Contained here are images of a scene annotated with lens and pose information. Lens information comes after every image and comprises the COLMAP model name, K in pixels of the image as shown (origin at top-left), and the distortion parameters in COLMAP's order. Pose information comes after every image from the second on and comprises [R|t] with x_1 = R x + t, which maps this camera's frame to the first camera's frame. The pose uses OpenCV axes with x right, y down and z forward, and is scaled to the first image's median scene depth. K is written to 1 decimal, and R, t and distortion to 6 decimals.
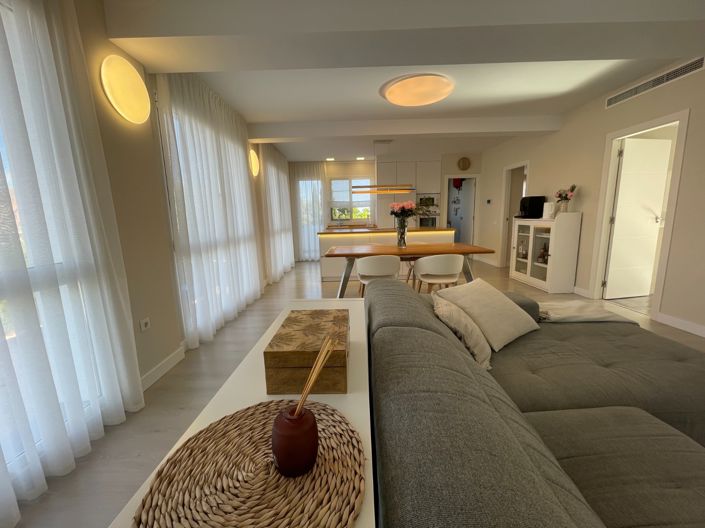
lens RADIAL K [[285.4, 0, 349.7], [0, 285.4, 262.5], [0, 0, 1]] dist [0.000784, 0.000252]
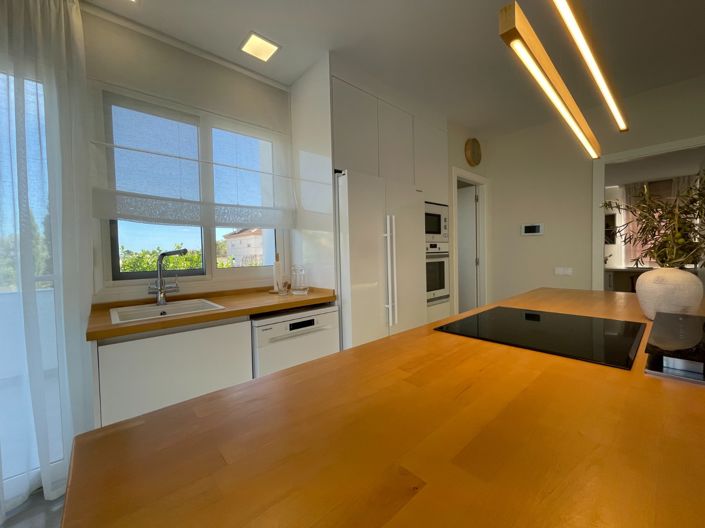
lens RADIAL K [[285.4, 0, 349.7], [0, 285.4, 262.5], [0, 0, 1]] dist [0.000784, 0.000252]
pose [[0.740352, -0.009160, 0.672157, -0.129075], [0.115372, 0.986802, -0.113630, -0.192402], [-0.662245, 0.161674, 0.731638, 1.213509]]
